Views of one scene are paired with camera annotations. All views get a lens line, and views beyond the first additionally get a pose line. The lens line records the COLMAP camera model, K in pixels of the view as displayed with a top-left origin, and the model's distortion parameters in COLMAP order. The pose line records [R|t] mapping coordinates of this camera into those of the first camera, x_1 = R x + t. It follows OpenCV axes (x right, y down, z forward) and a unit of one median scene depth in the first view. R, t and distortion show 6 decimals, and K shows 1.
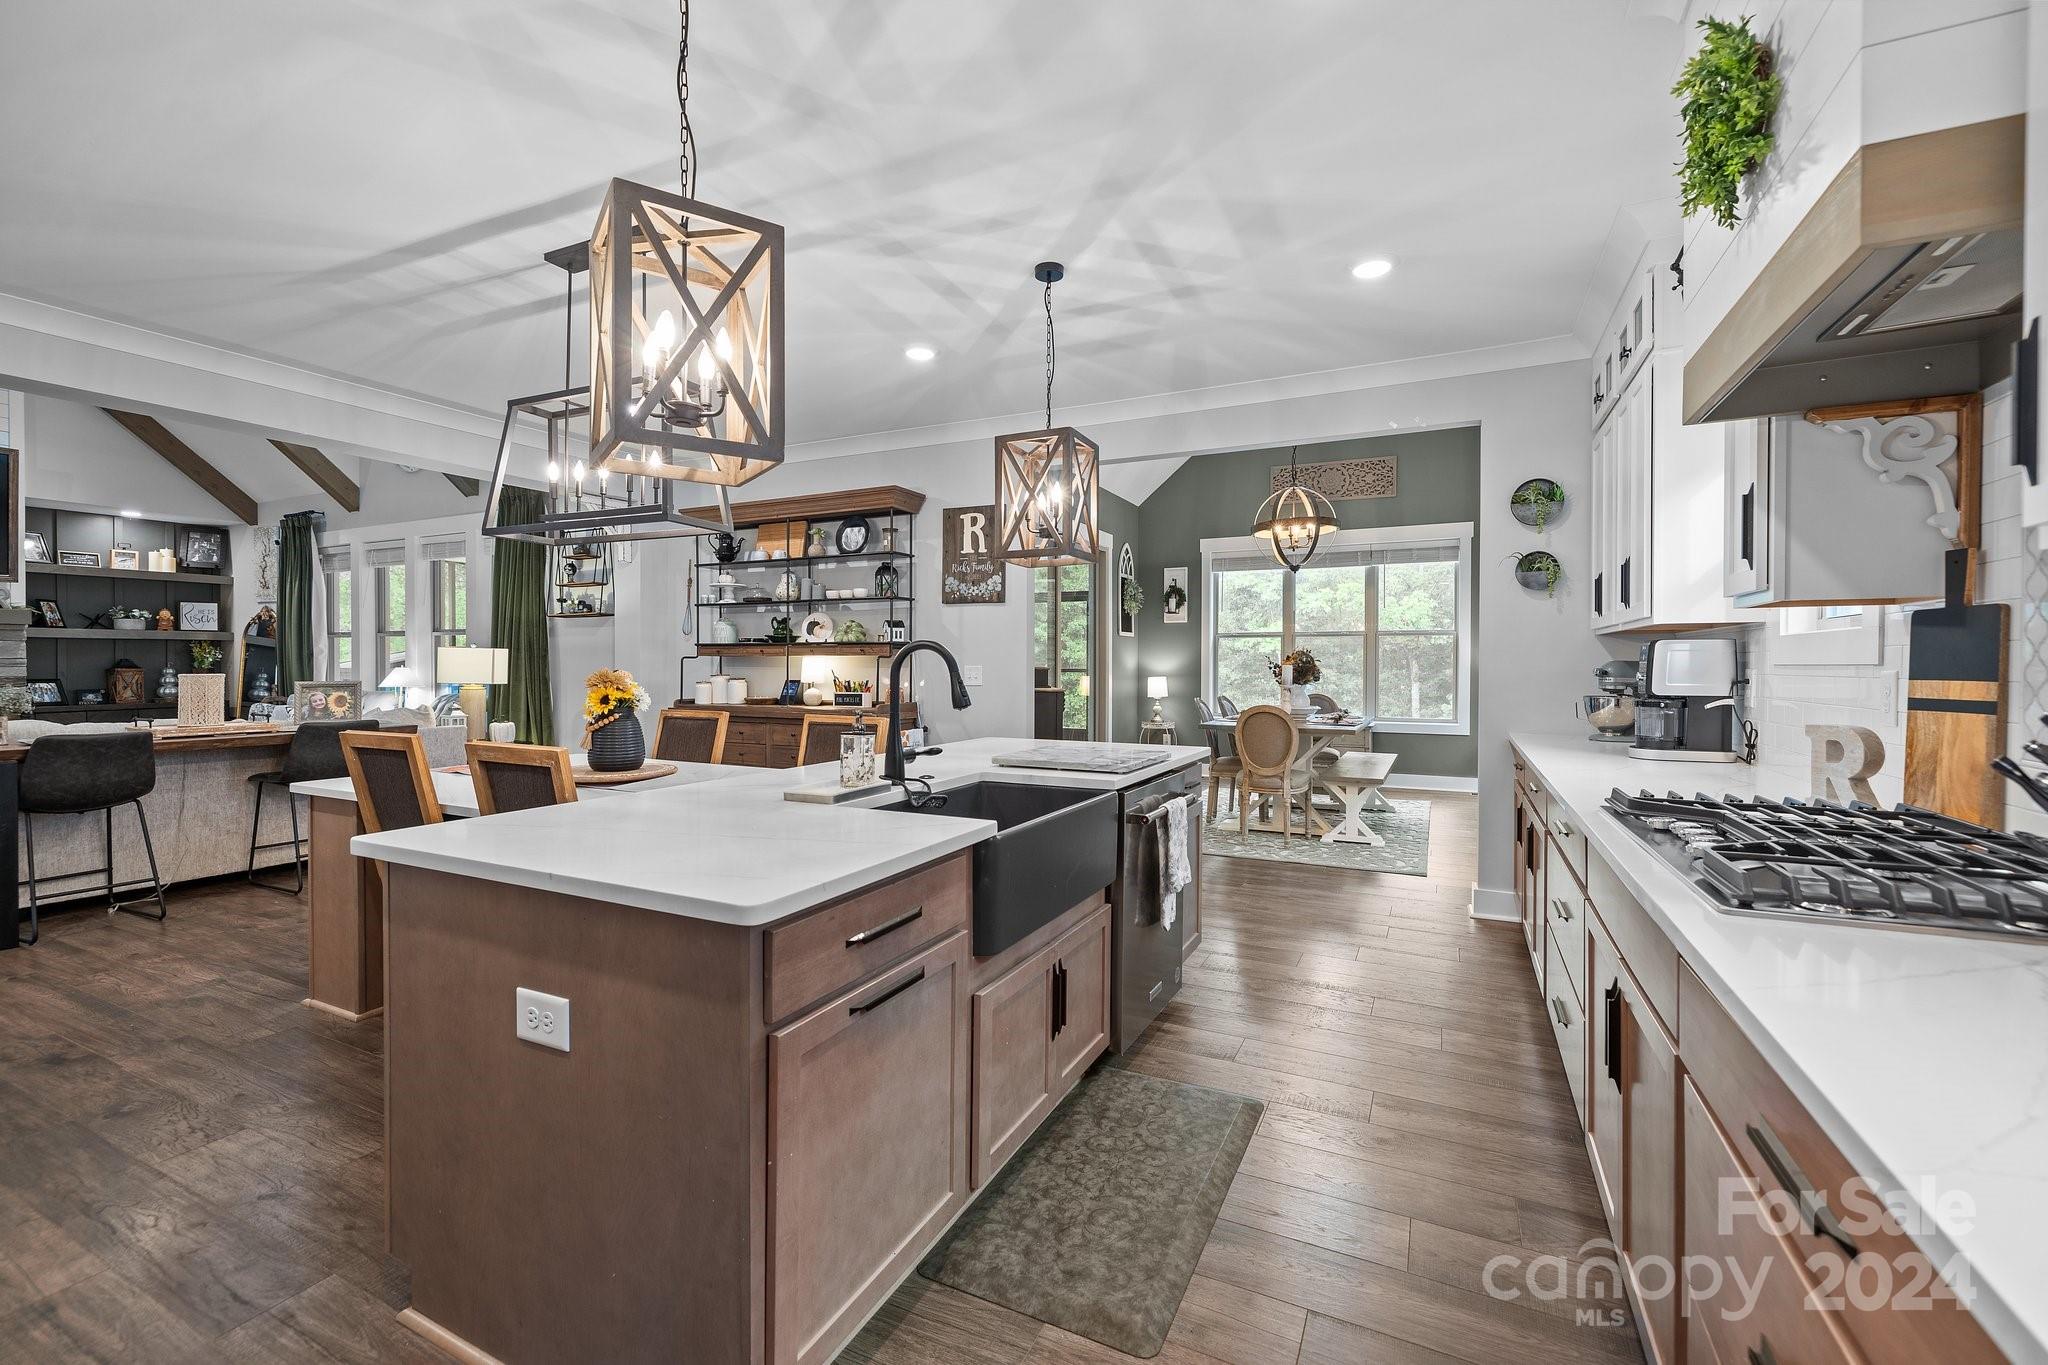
lens RADIAL K [[865.0, 0, 1015.5], [0, 865.0, 676.5], [0, 0, 1]] dist [-0.003316, -0.000239]
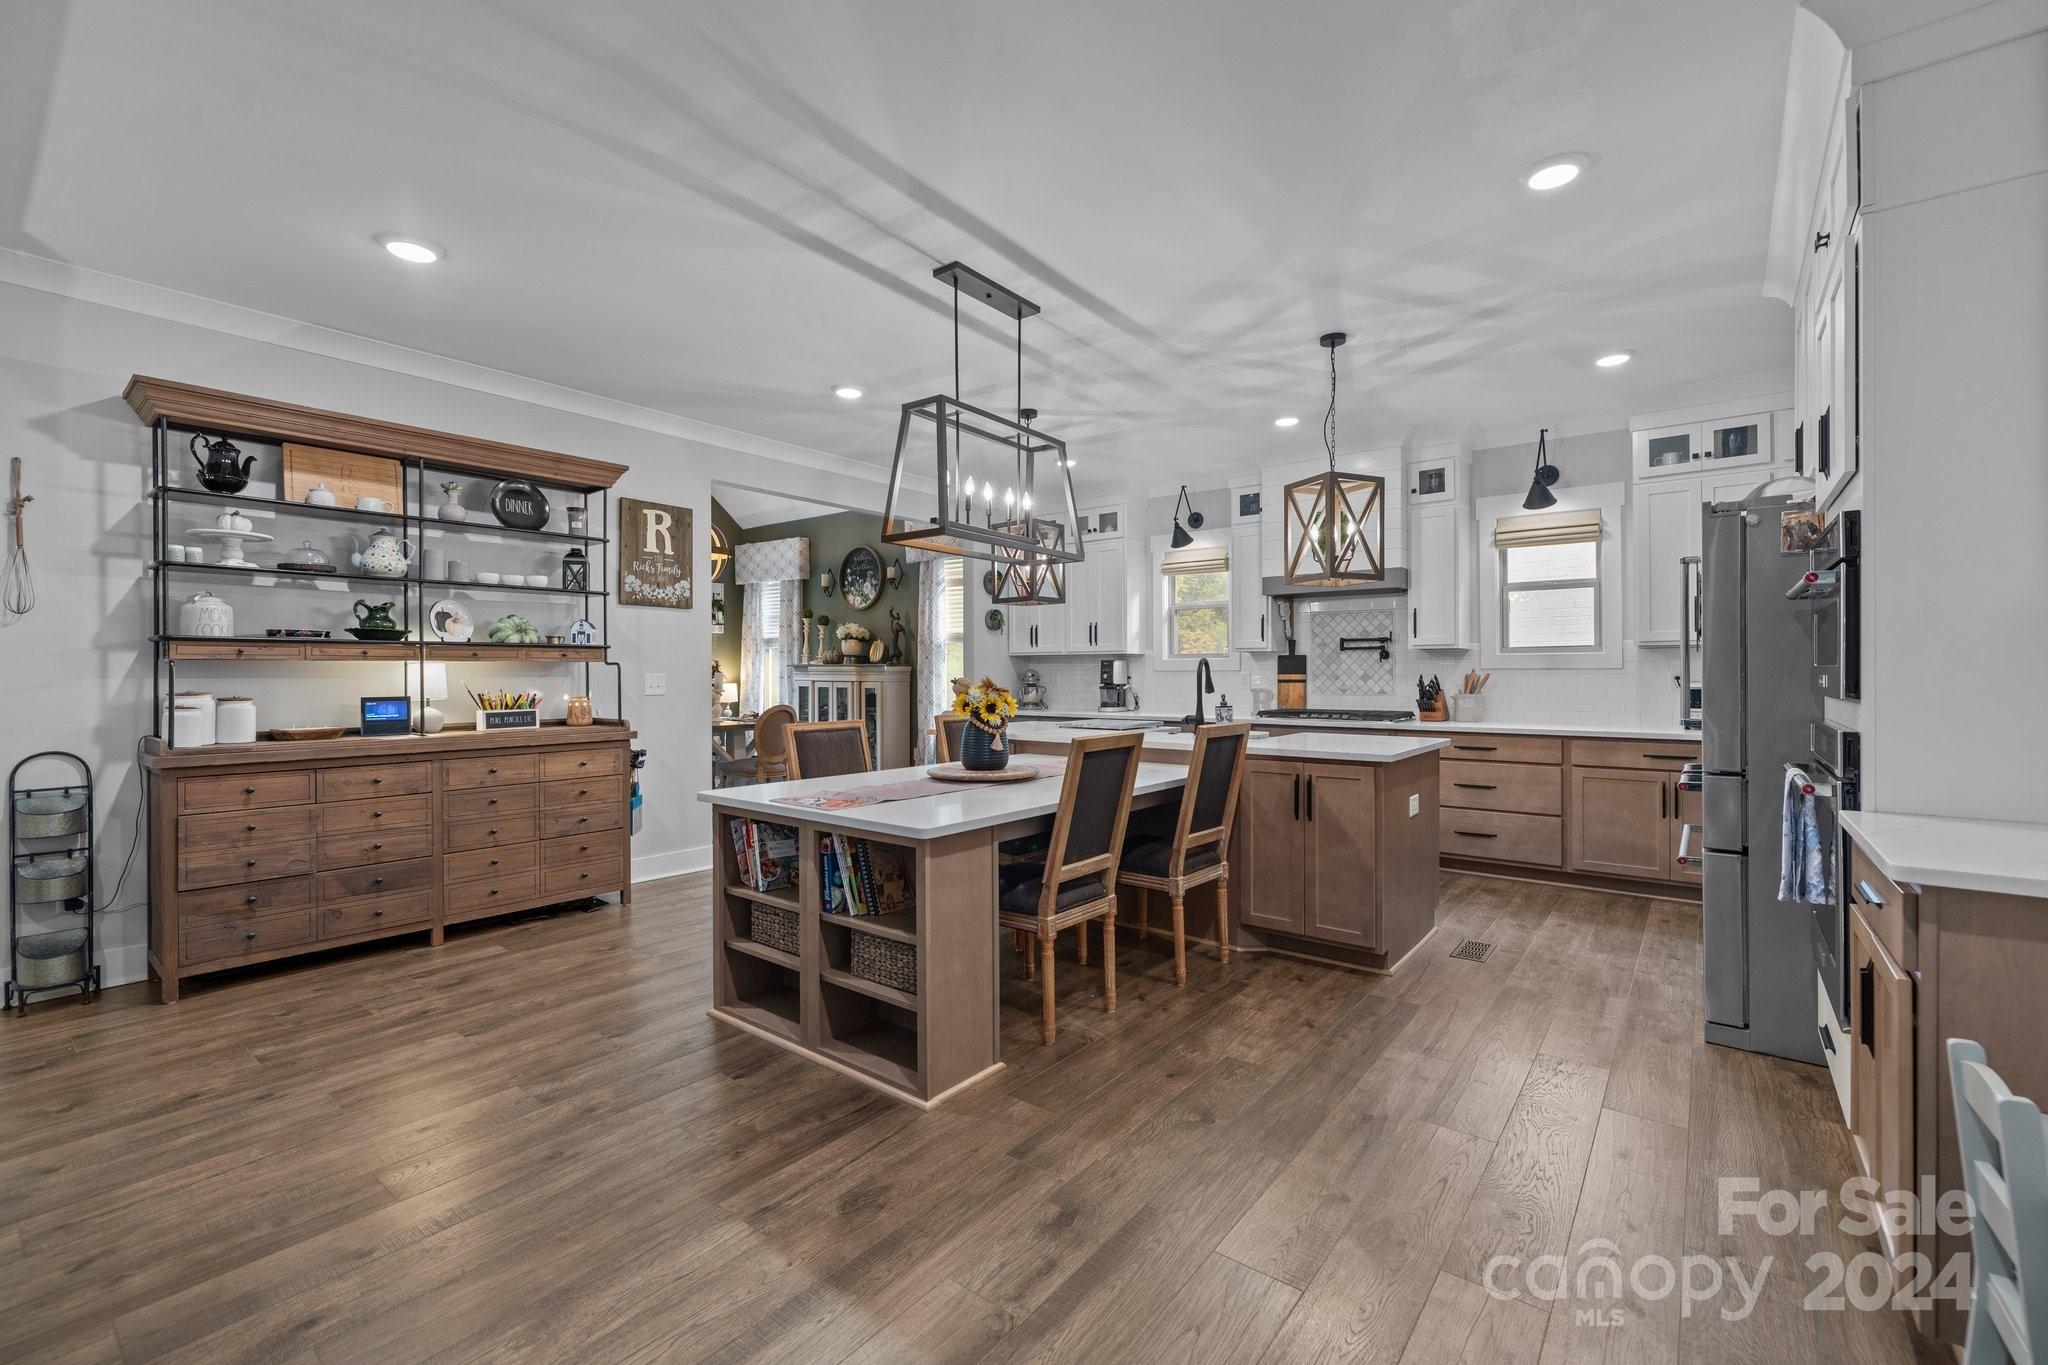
lens RADIAL K [[865.0, 0, 1024.2], [0, 865.0, 676.8], [0, 0, 1]] dist [-0.003316, -0.000239]
pose [[0.206864, -0.007695, 0.978339, -0.986317], [0.016414, 0.999856, 0.004394, -0.007451], [-0.978232, 0.015149, 0.206960, 0.472276]]
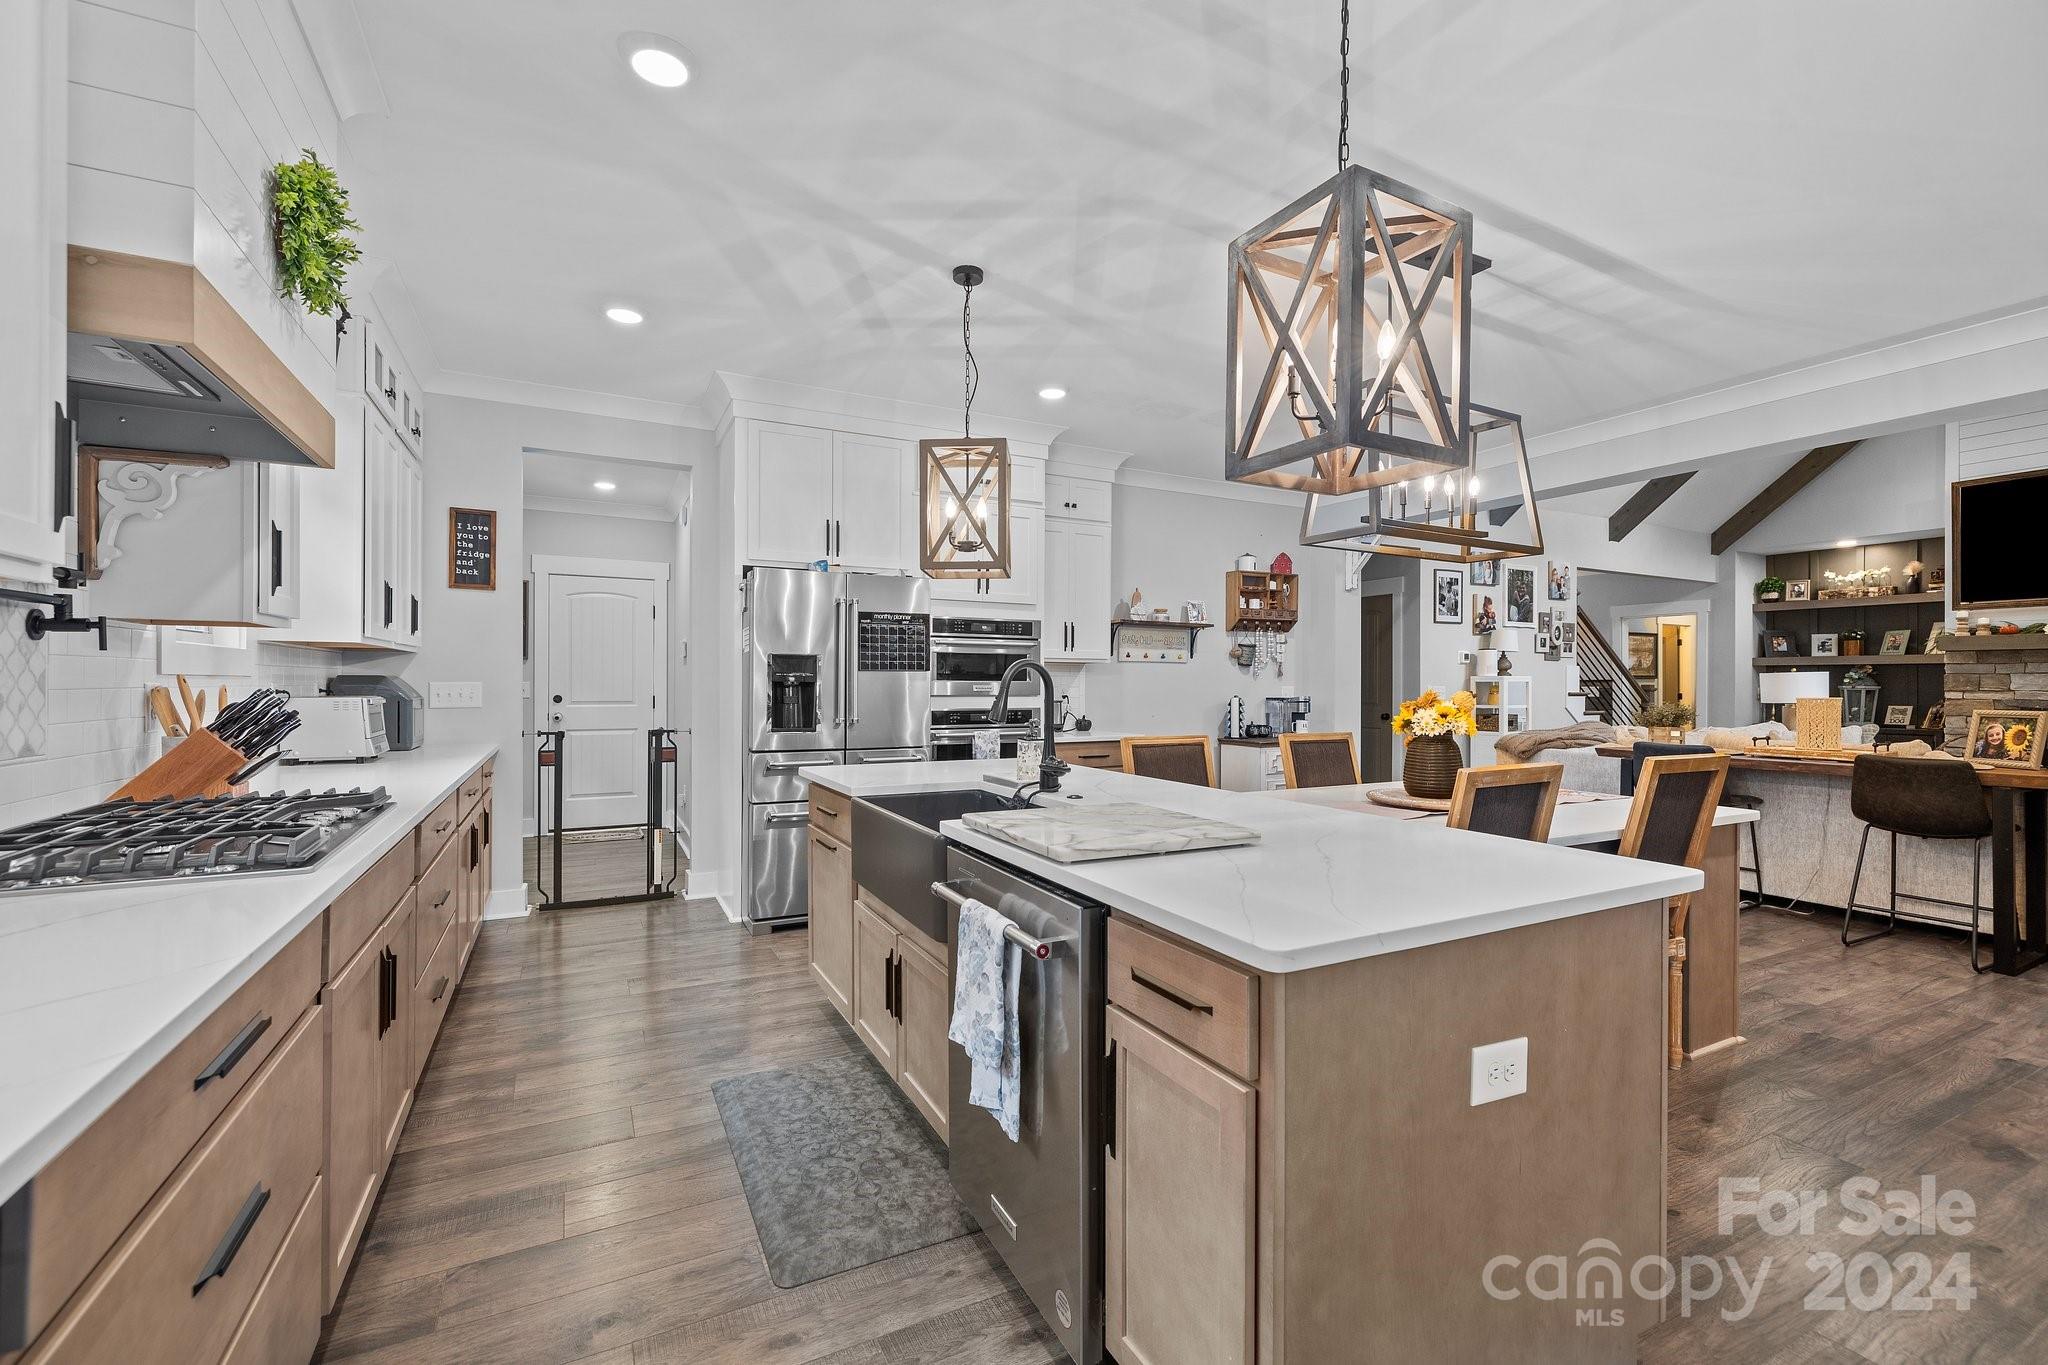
lens RADIAL K [[865.0, 0, 1012.2], [0, 865.0, 686.8], [0, 0, 1]] dist [-0.003316, -0.000239]
pose [[-0.600198, -0.002656, -0.799847, 0.368429], [-0.016610, 0.999820, 0.009143, -0.007816], [0.799679, 0.018773, -0.600134, 0.779089]]
